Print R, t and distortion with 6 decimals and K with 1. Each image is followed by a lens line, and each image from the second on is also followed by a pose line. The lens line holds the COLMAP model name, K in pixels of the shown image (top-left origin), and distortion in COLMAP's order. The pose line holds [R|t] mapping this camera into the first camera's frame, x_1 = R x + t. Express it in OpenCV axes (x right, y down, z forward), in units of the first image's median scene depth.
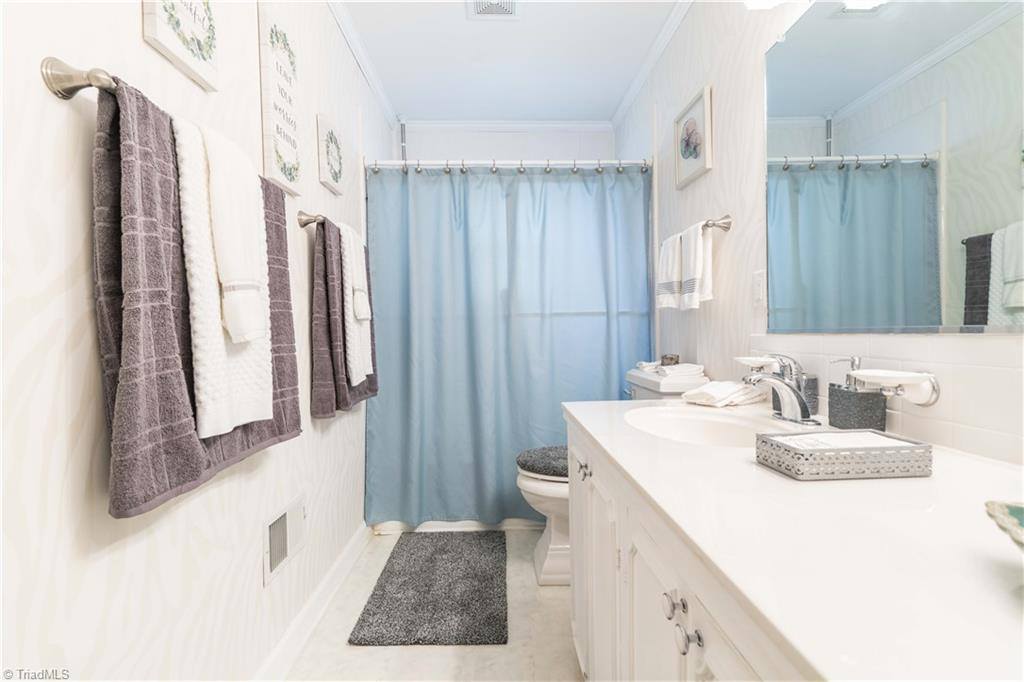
lens RADIAL K [[463.8, 0, 512.0], [0, 463.8, 341.0], [0, 0, 1]] dist [-0.002808, 0.000906]
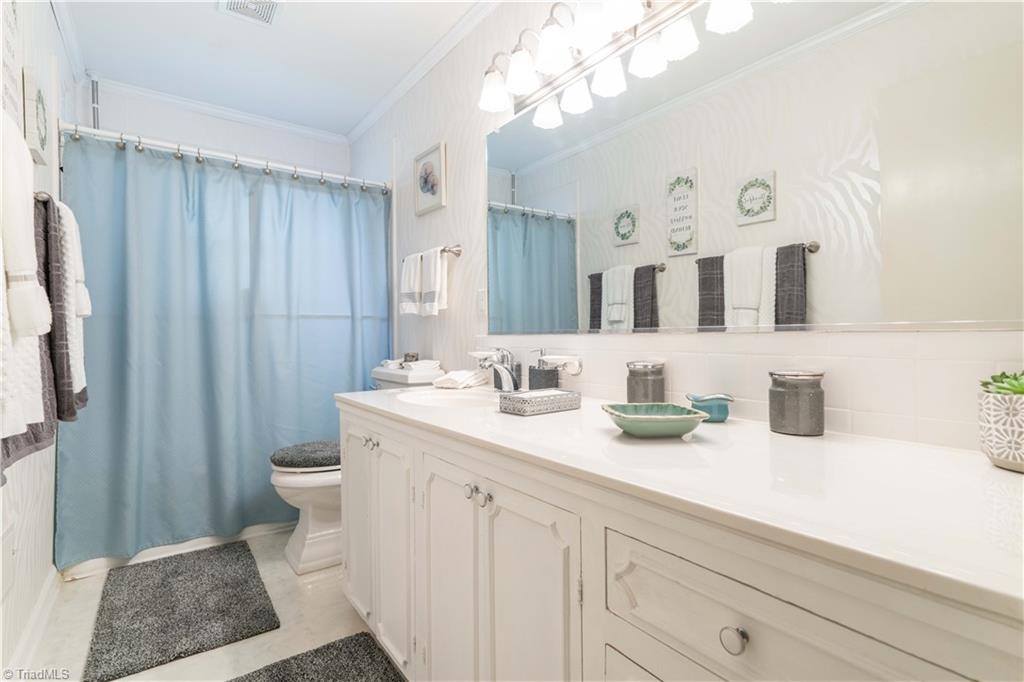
lens RADIAL K [[470.7, 0, 507.1], [0, 470.7, 336.0], [0, 0, 1]] dist [0.000477, 0.000494]
pose [[0.824046, 0.005557, 0.566496, -0.130847], [0.007137, 0.999771, -0.020189, 0.010821], [-0.566478, 0.020680, 0.823817, -0.126403]]
